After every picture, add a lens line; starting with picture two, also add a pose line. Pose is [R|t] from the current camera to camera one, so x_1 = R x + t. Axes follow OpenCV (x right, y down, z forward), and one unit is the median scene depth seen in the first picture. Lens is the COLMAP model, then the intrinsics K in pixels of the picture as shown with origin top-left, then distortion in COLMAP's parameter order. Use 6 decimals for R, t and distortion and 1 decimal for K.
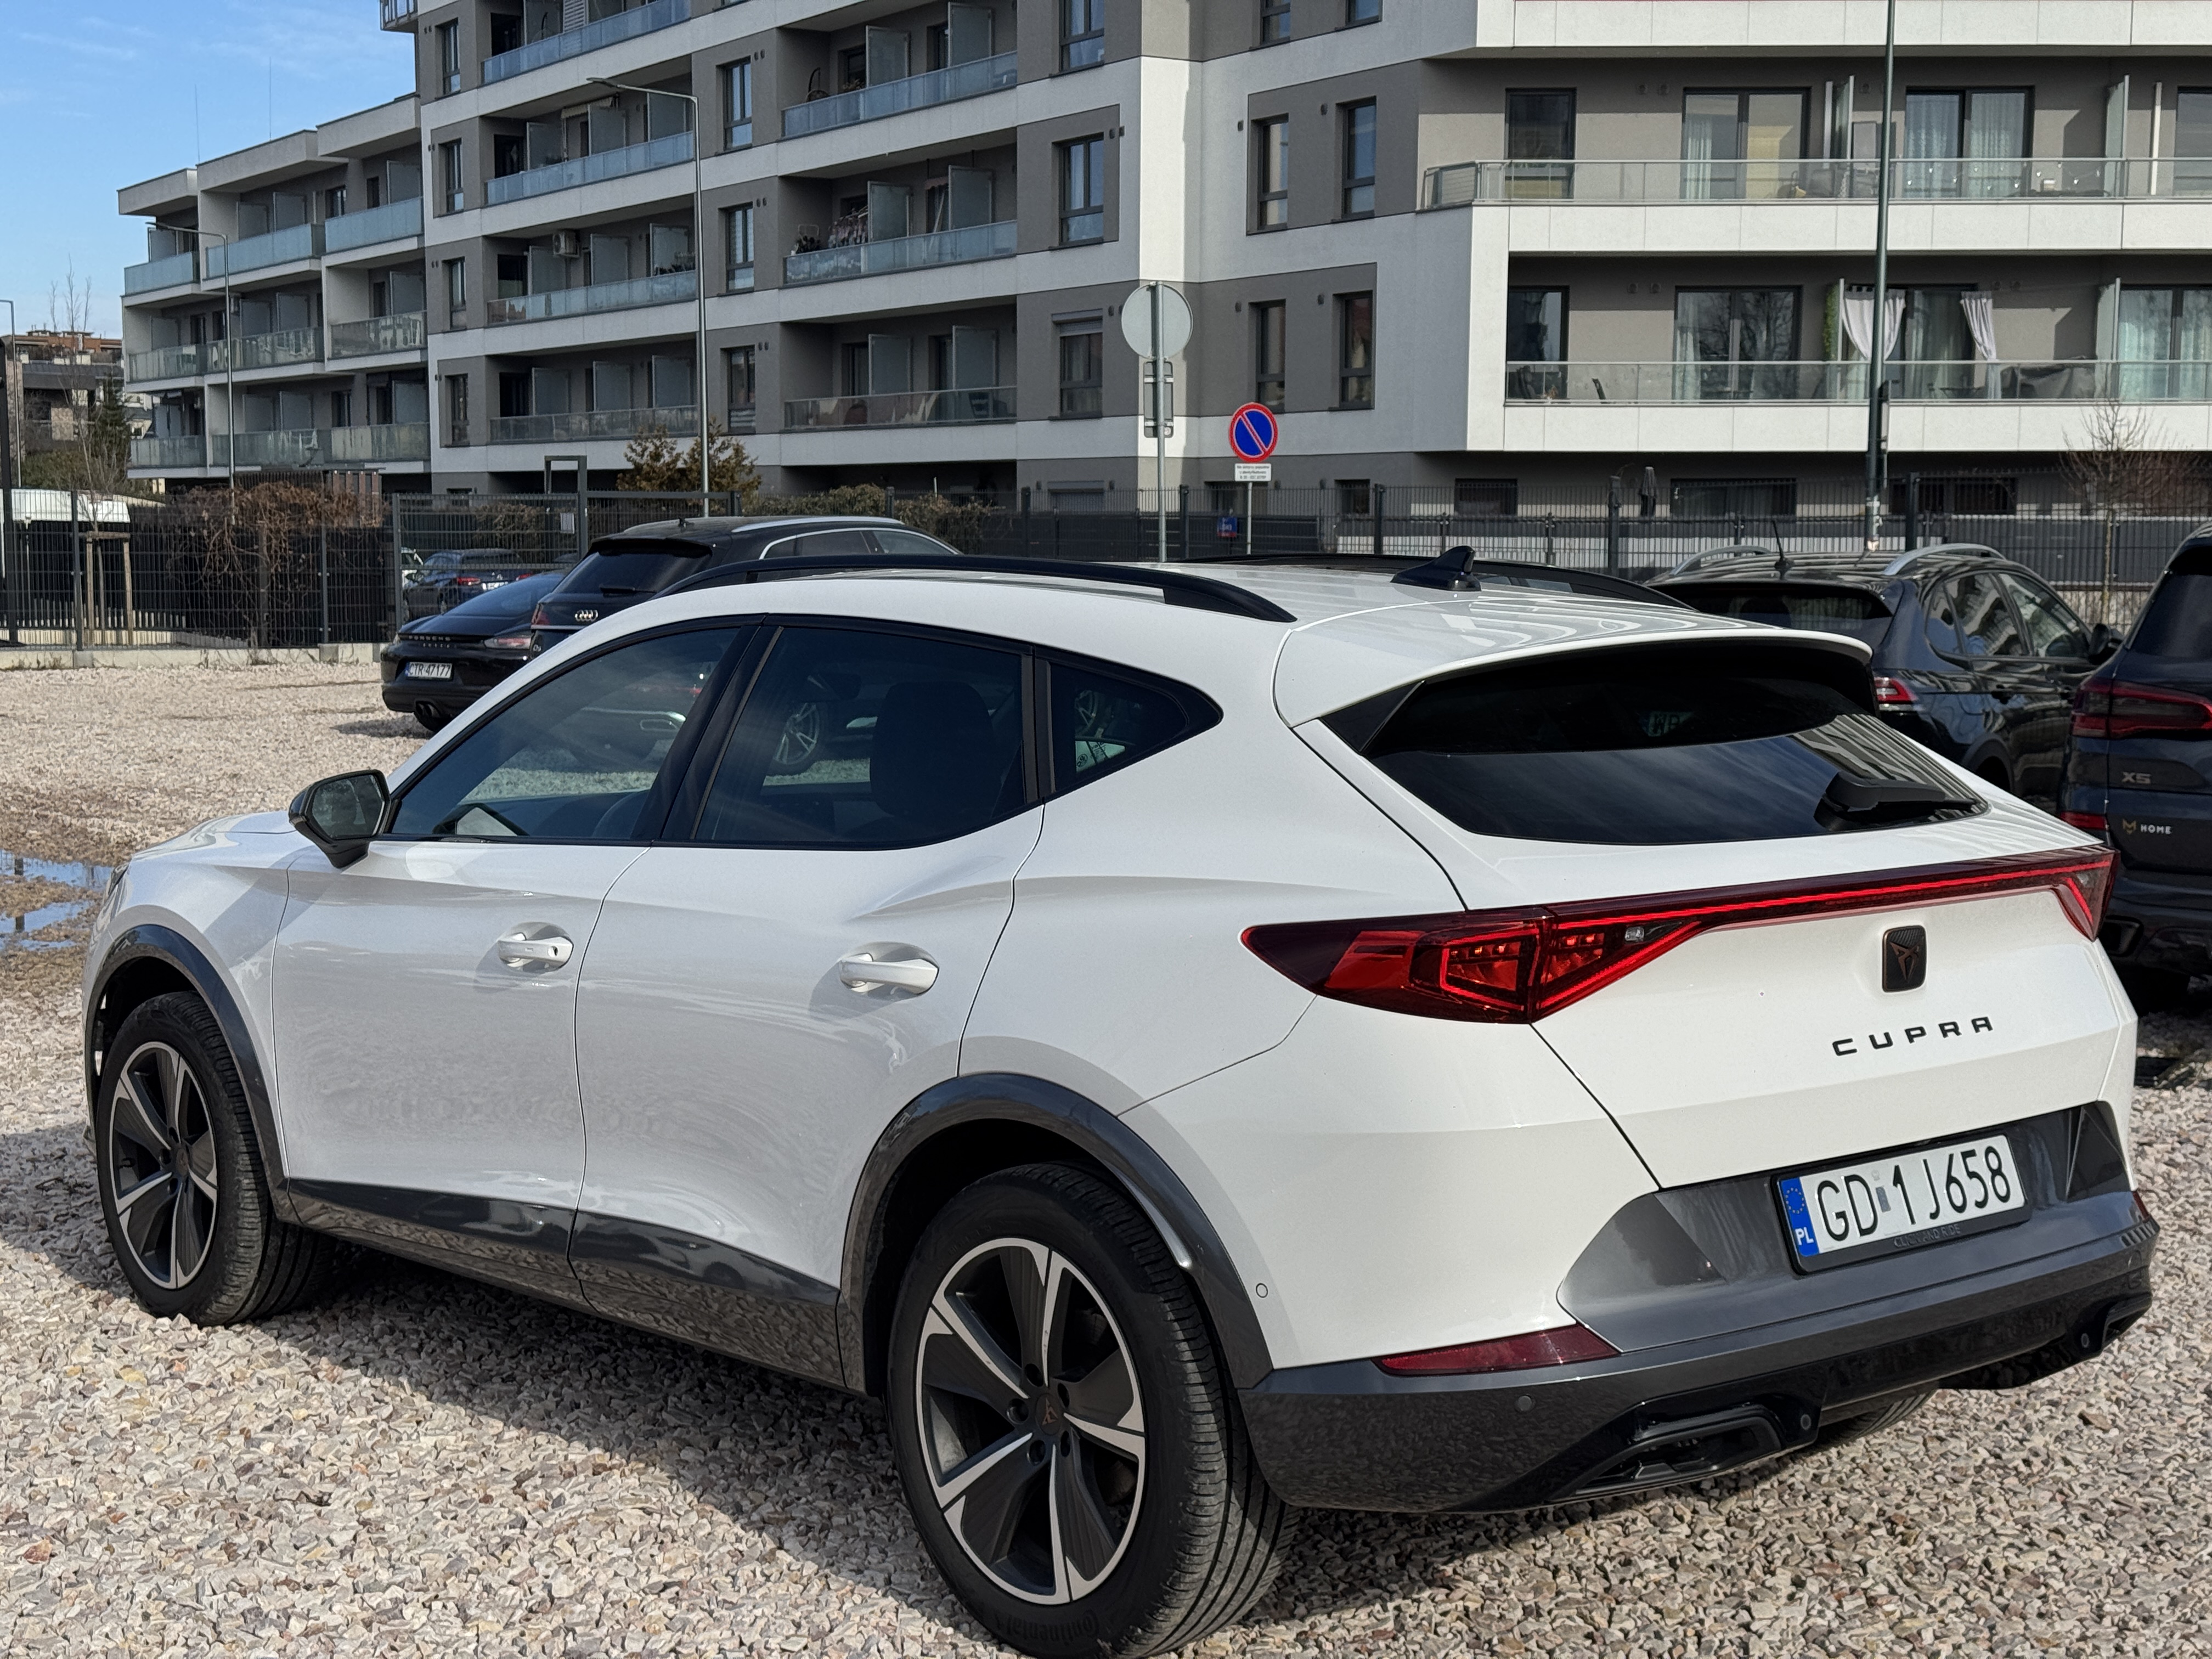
lens RADIAL K [[3059.1, 0, 1105.3], [0, 3059.1, 835.7], [0, 0, 1]] dist [0.120077, 0.000000]
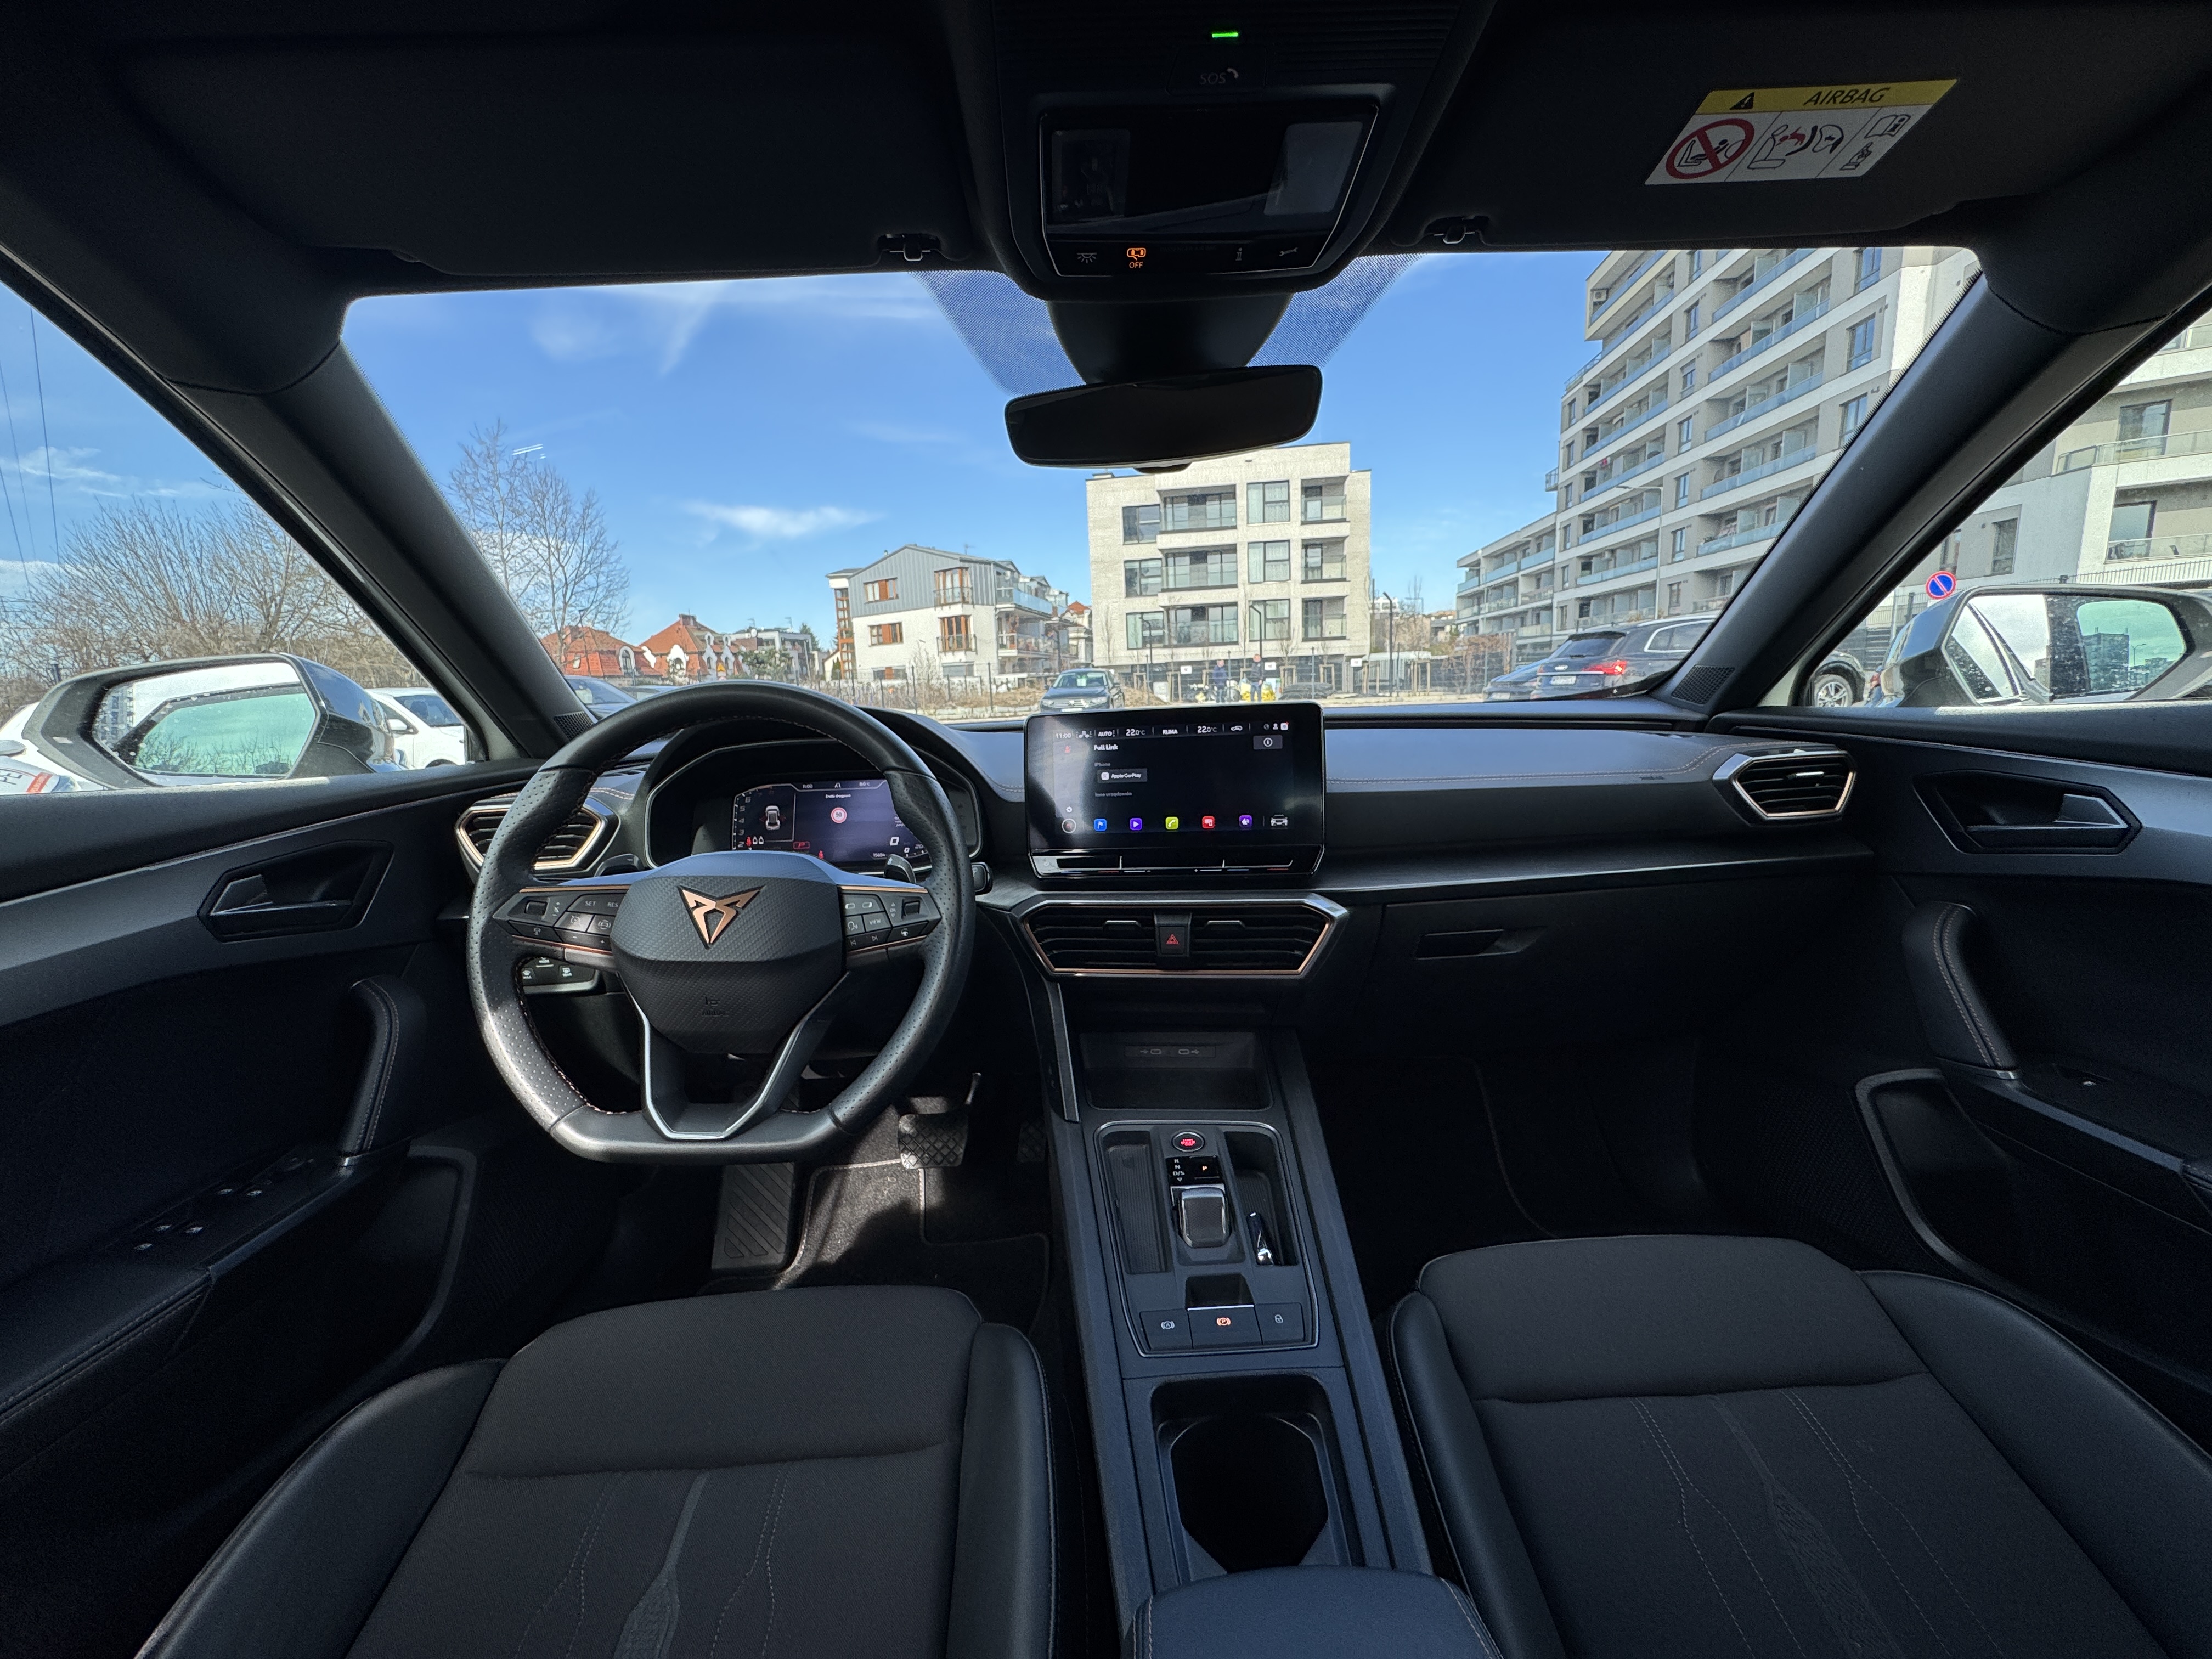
lens RADIAL K [[884.0, 0, 1102.0], [0, 884.0, 831.6], [0, 0, 1]] dist [-0.005614, 0.000585]
pose [[0.771209, 0.068743, -0.632859, -0.031443], [-0.017225, 0.996042, 0.087203, -0.004285], [0.636349, -0.056351, 0.769340, 0.890744]]
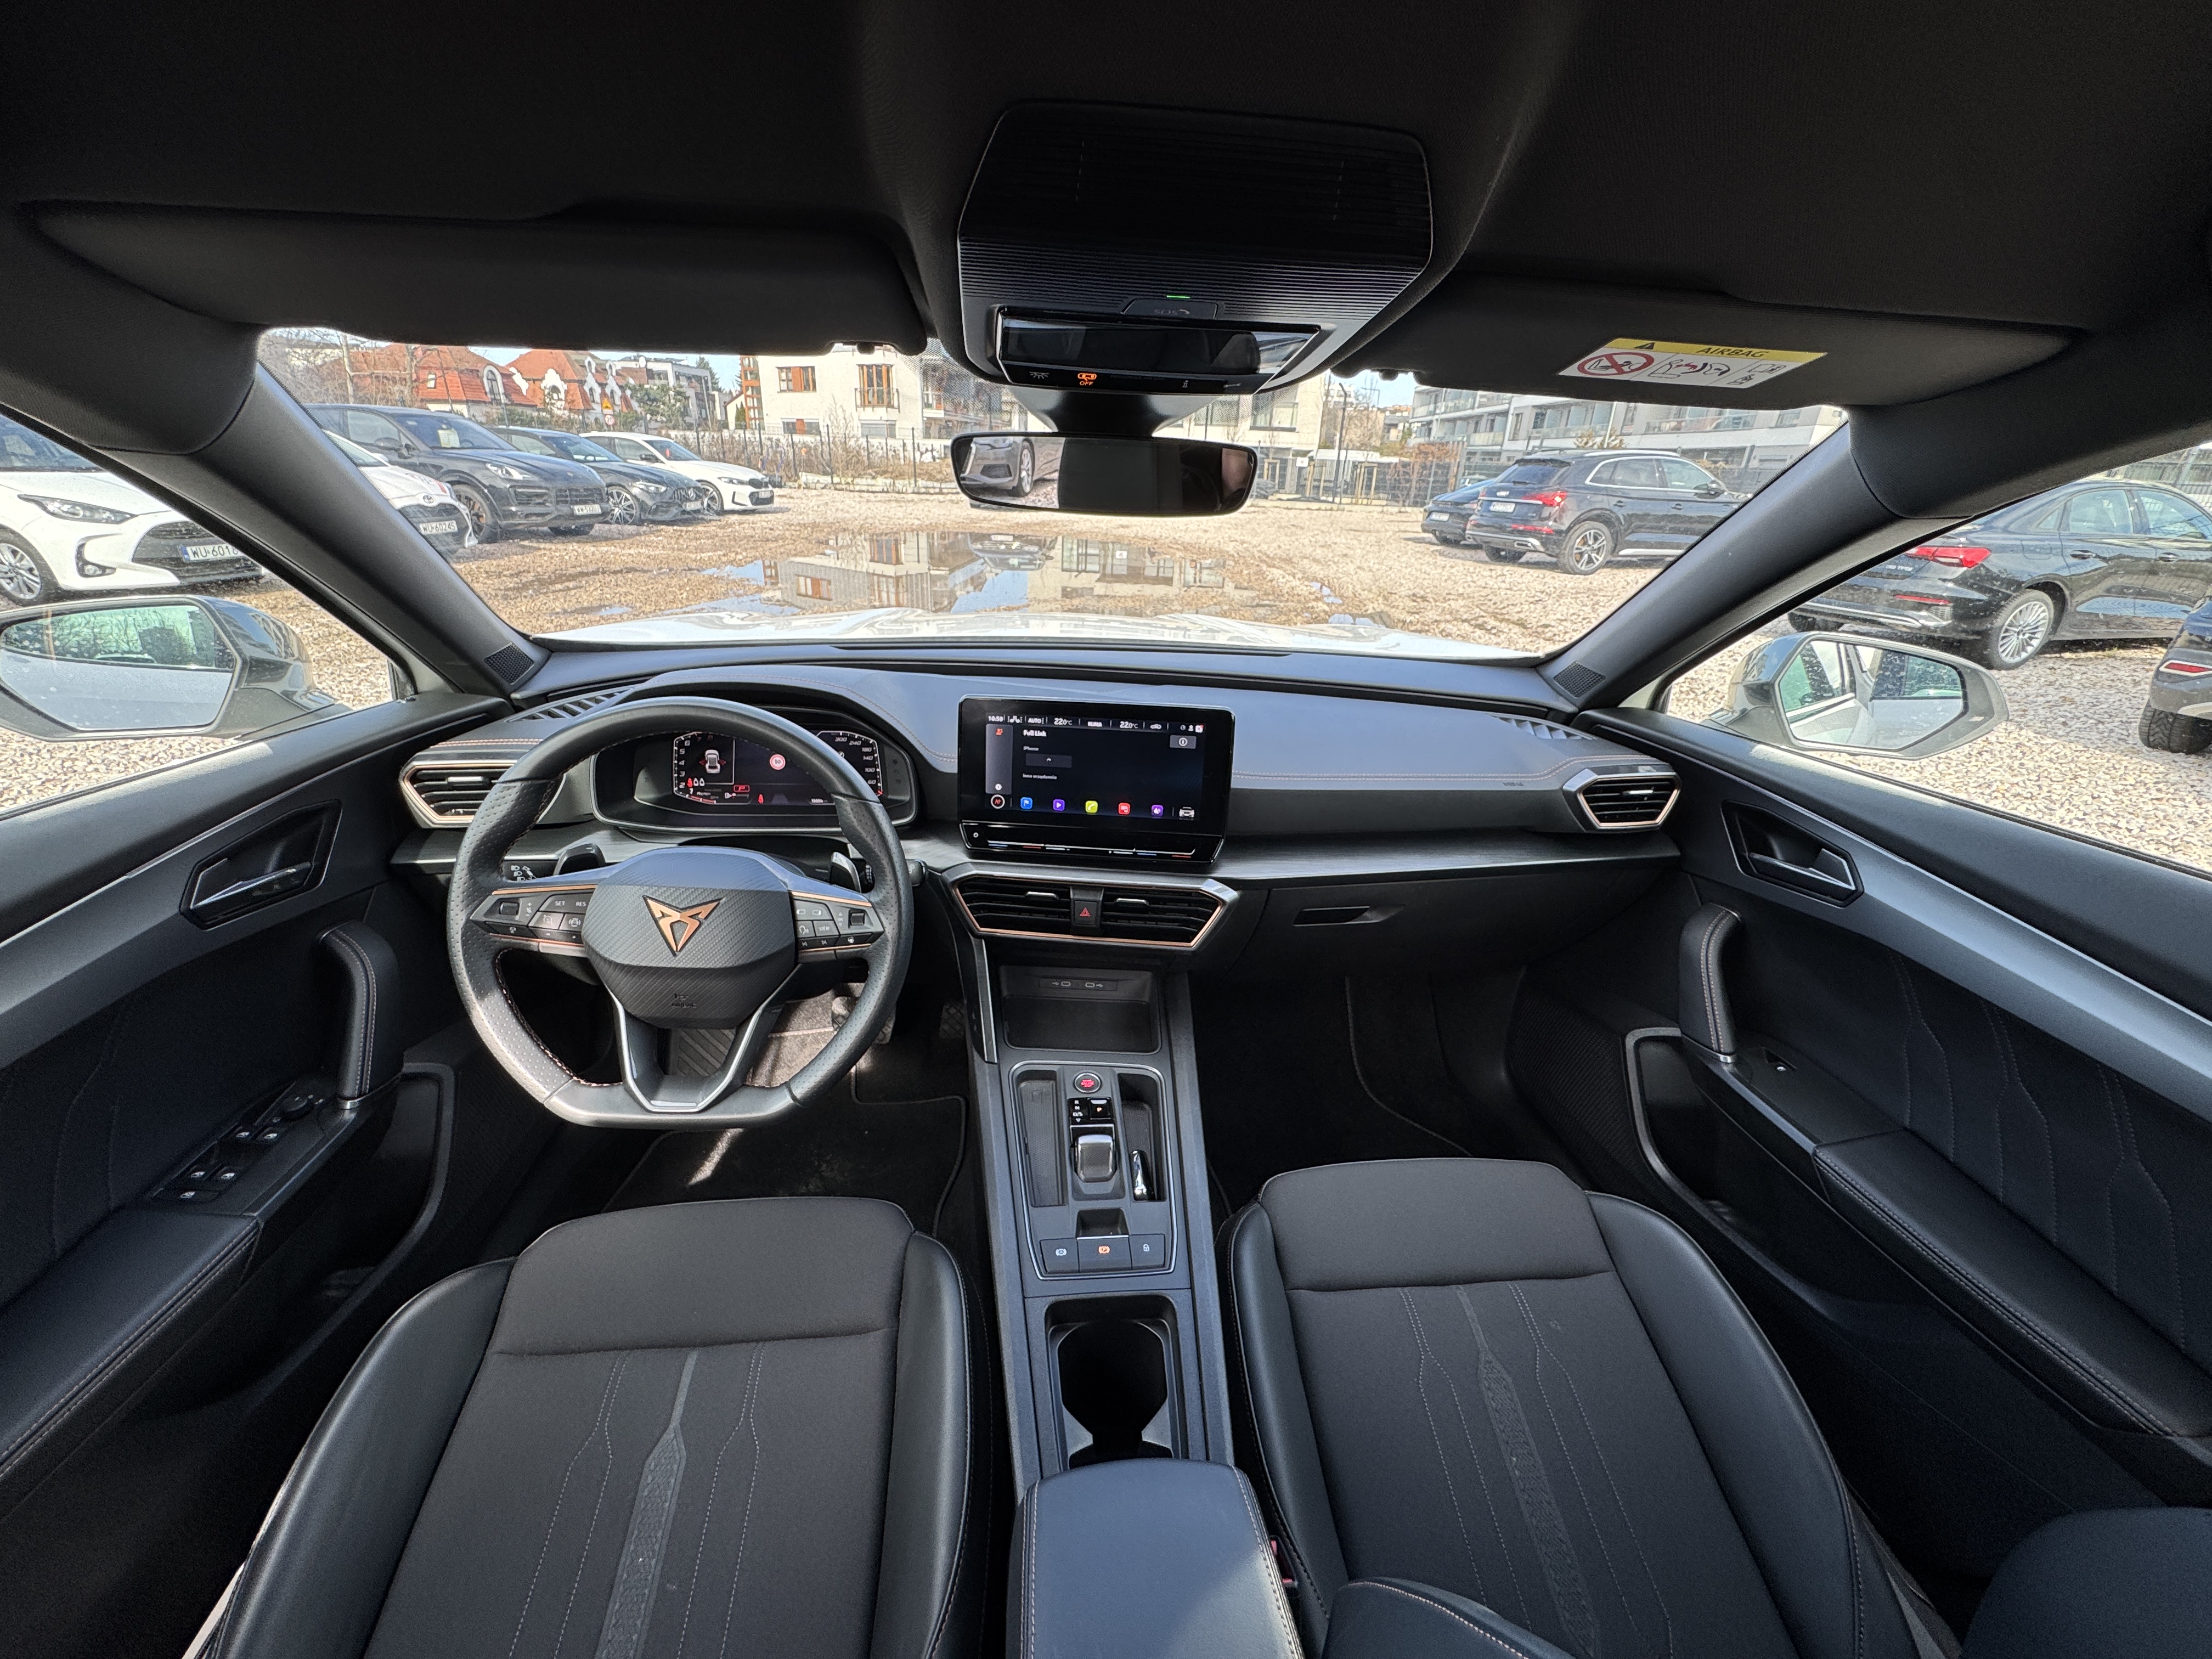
lens RADIAL K [[884.0, 0, 1102.2], [0, 884.0, 831.9], [0, 0, 1]] dist [-0.005614, 0.000585]
pose [[0.814174, 0.249746, -0.524163, -0.027799], [-0.090080, 0.946166, 0.310896, -0.038068], [0.573590, -0.205907, 0.792841, 0.882969]]
